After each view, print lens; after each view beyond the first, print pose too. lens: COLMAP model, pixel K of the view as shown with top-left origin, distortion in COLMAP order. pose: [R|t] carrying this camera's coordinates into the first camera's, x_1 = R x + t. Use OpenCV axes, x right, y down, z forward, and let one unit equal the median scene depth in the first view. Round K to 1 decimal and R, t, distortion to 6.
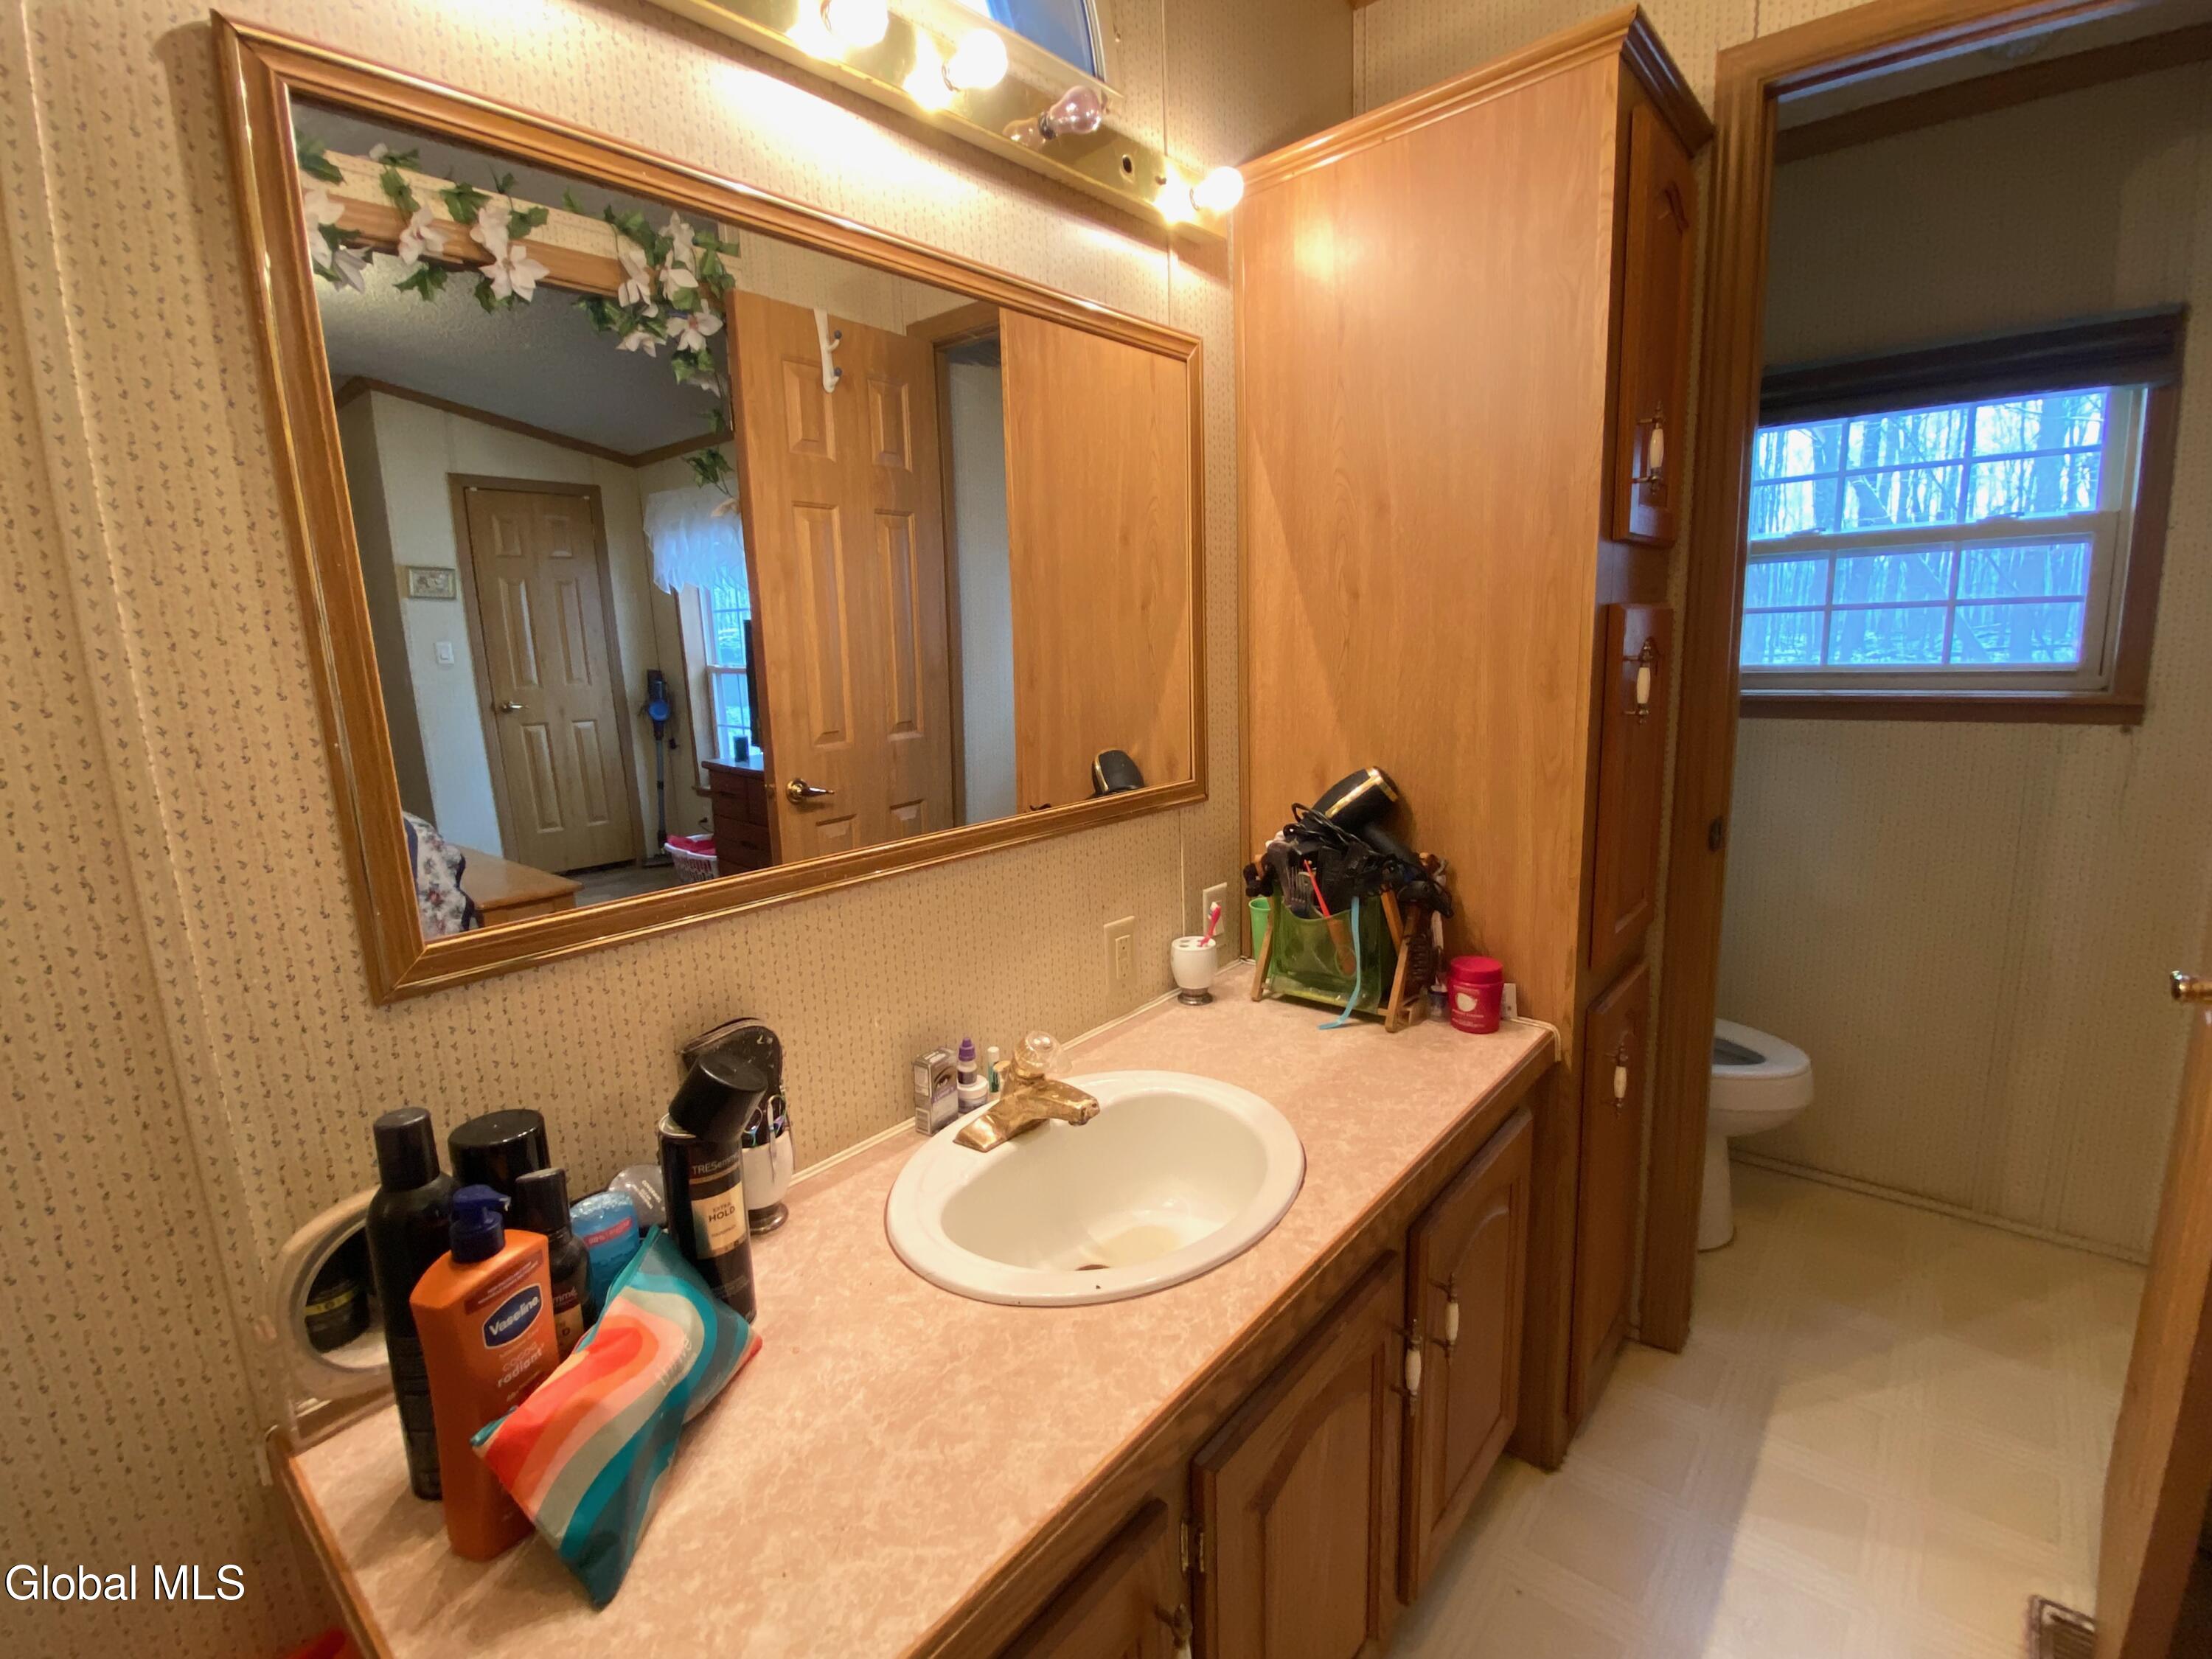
lens RADIAL K [[1000.4, 0, 1094.7], [0, 1000.4, 823.7], [0, 0, 1]] dist [0.000007, -0.011976]
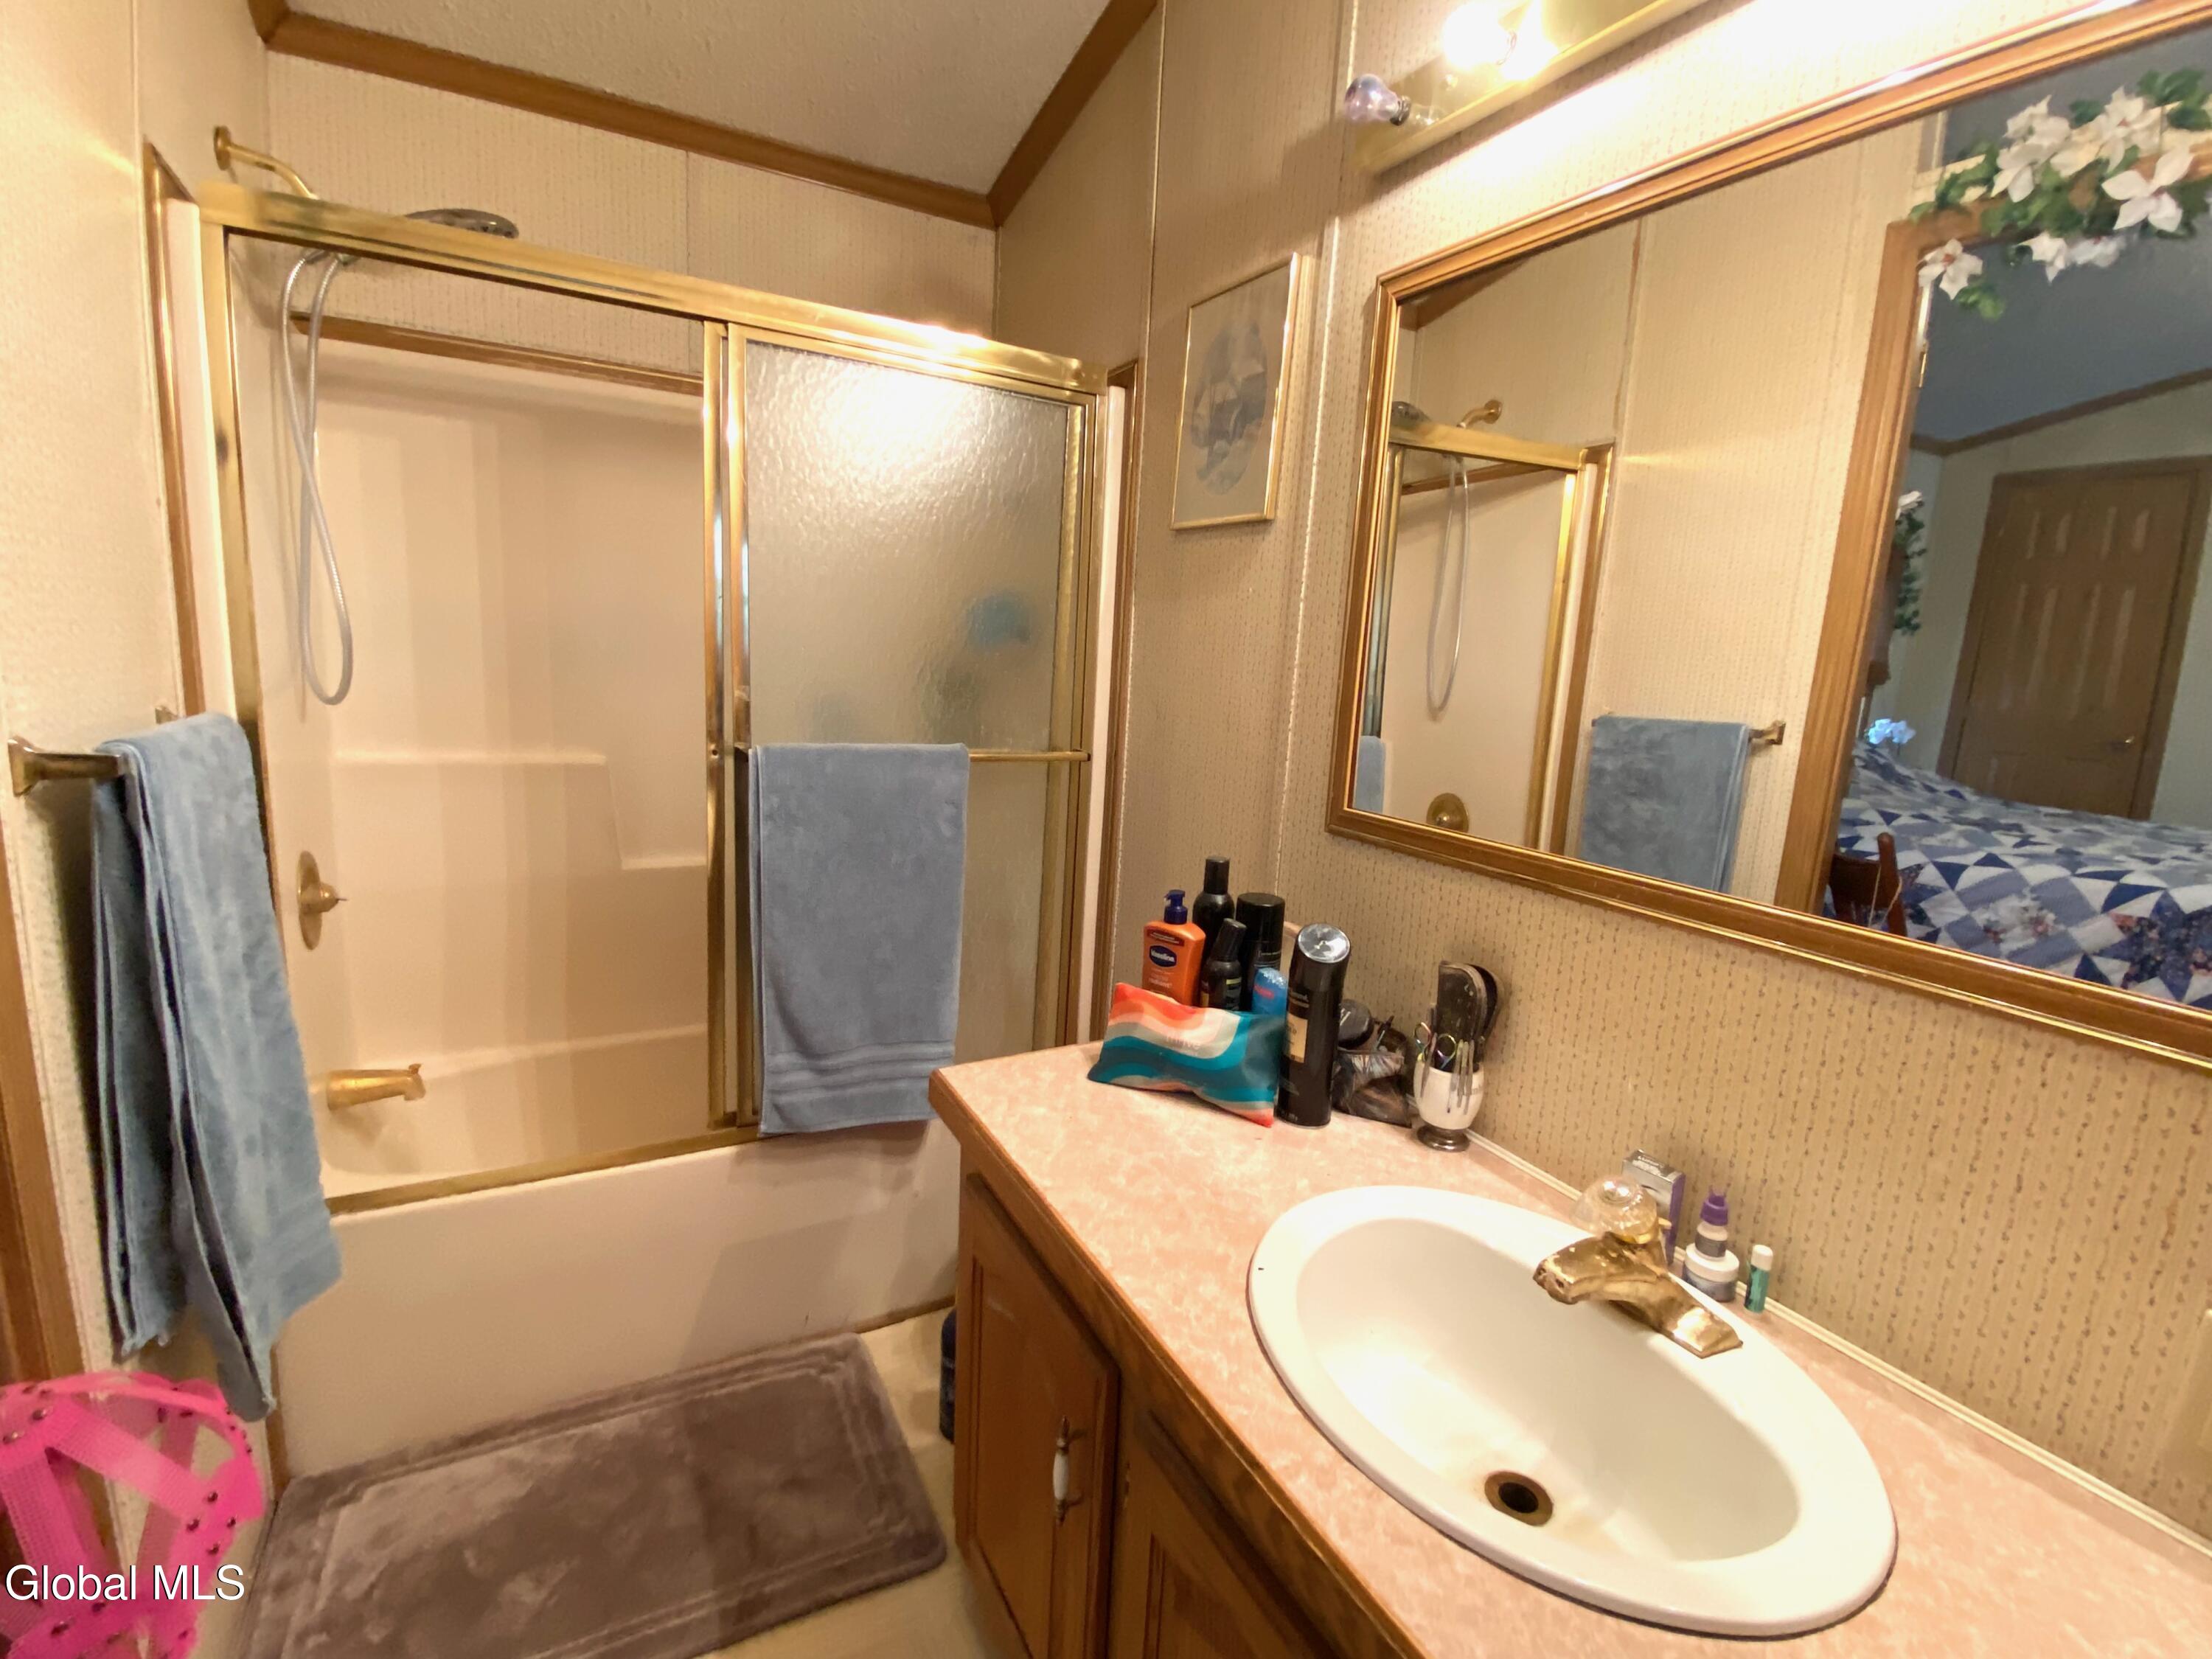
lens RADIAL K [[1000.4, 0, 1094.7], [0, 1000.4, 823.7], [0, 0, 1]] dist [0.000007, -0.011976]
pose [[-0.368620, 0.181082, -0.911772, 0.926200], [-0.206634, 0.940342, 0.270296, -0.196322], [0.906323, 0.288040, -0.309211, 1.067828]]
